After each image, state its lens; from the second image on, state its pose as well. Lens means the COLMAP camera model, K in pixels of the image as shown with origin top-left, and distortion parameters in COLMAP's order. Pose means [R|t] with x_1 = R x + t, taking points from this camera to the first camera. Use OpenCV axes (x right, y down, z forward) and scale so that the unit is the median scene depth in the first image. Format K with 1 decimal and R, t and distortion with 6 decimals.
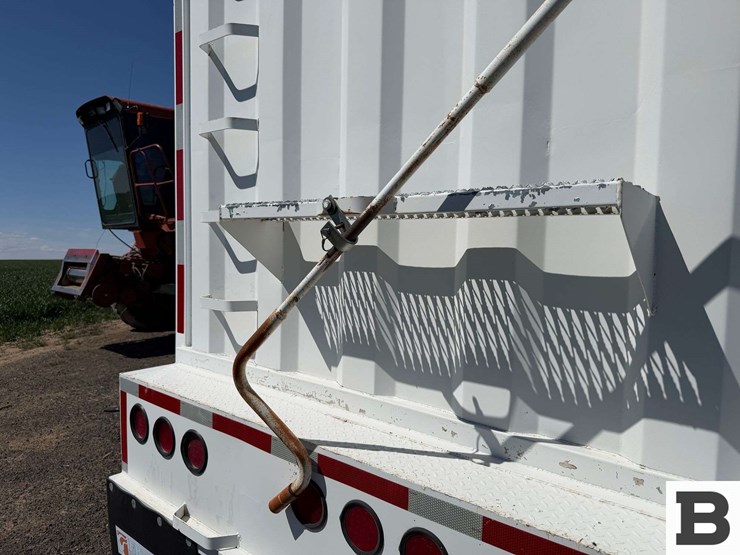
lens RADIAL K [[512.5, 0, 371.4], [0, 512.5, 292.0], [0, 0, 1]] dist [0.072672, -0.100505]
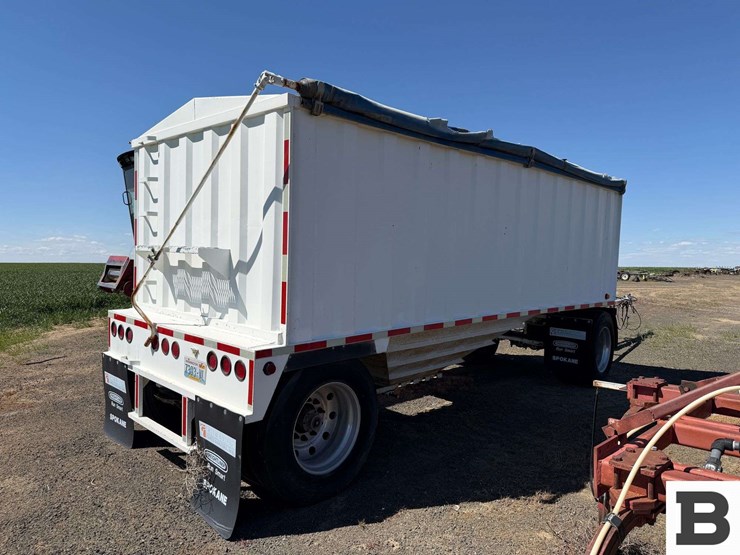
lens RADIAL K [[524.6, 0, 370.0], [0, 524.6, 277.5], [0, 0, 1]] dist [0.003763, -0.005037]
pose [[0.996023, 0.003868, -0.089009, 0.813428], [-0.006991, 0.999370, -0.034803, 0.064646], [0.088818, 0.035287, 0.995423, -1.151915]]
